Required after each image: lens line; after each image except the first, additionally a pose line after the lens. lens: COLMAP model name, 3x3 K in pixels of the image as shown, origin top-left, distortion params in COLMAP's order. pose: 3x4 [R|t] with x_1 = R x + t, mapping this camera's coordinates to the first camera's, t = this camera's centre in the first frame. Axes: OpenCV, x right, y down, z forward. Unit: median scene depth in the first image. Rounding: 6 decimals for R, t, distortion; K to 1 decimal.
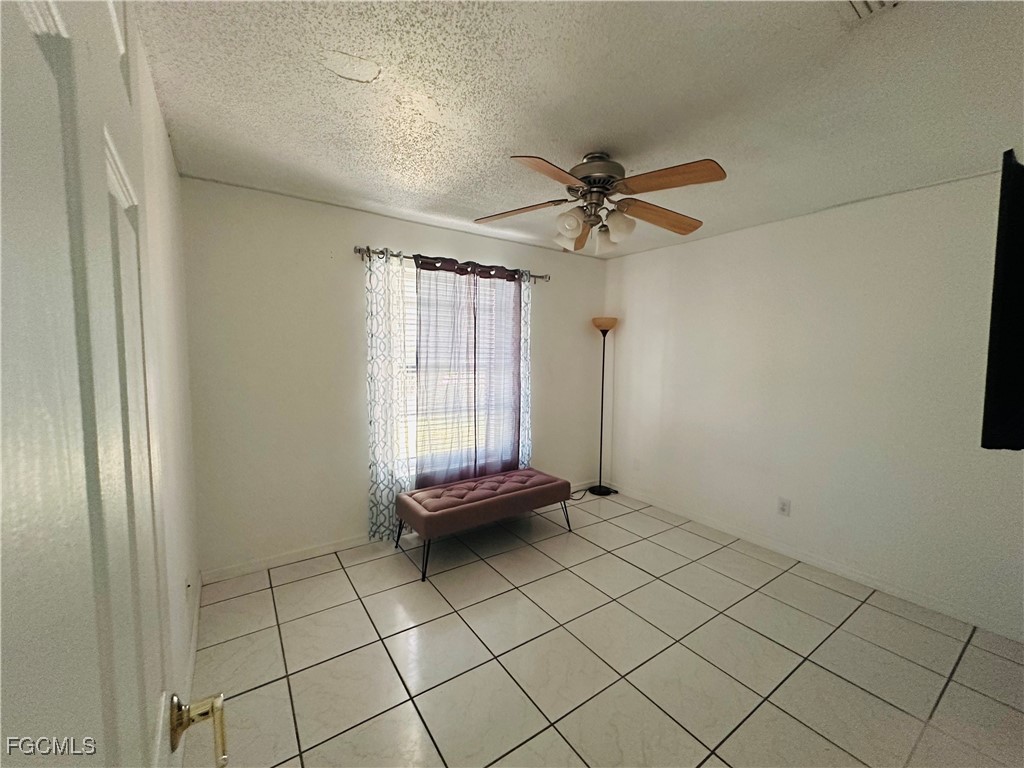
lens RADIAL K [[408.0, 0, 504.9], [0, 408.0, 385.5], [0, 0, 1]] dist [0.000439, 0.000891]
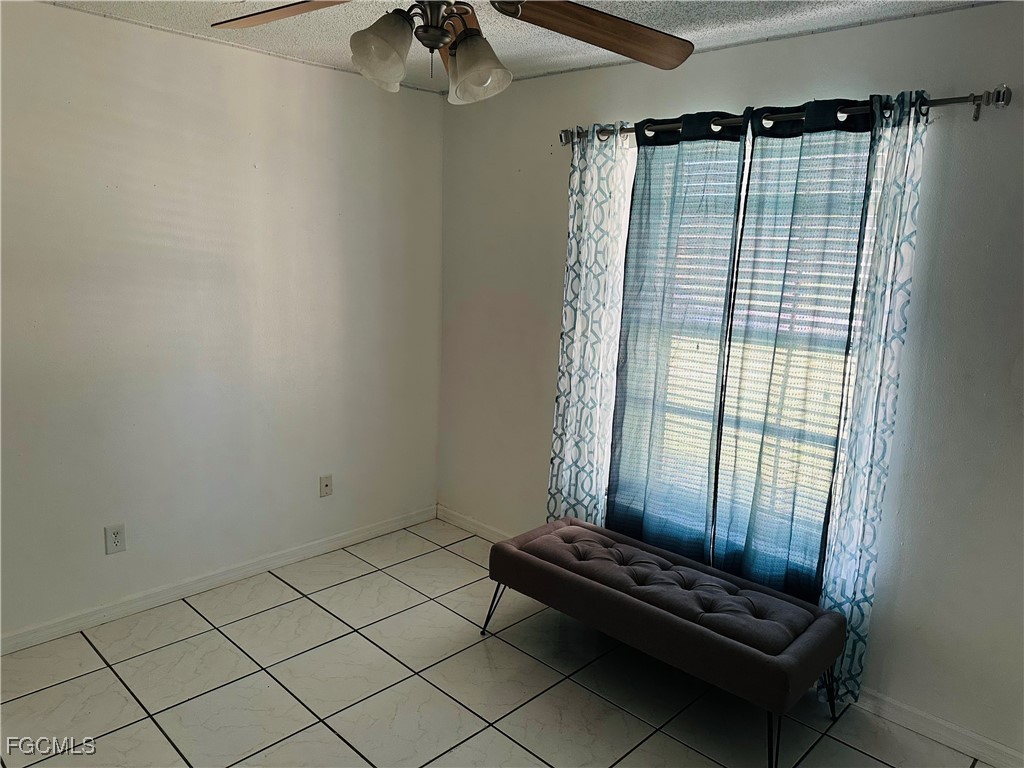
lens RADIAL K [[729.7, 0, 511.7], [0, 729.7, 384.9], [0, 0, 1]] dist [0.029783, -0.010212]
pose [[0.228241, 0.156119, -0.961006, 0.737750], [-0.152262, 0.980638, 0.123145, -0.058876], [0.961625, 0.118218, 0.247593, 0.596233]]
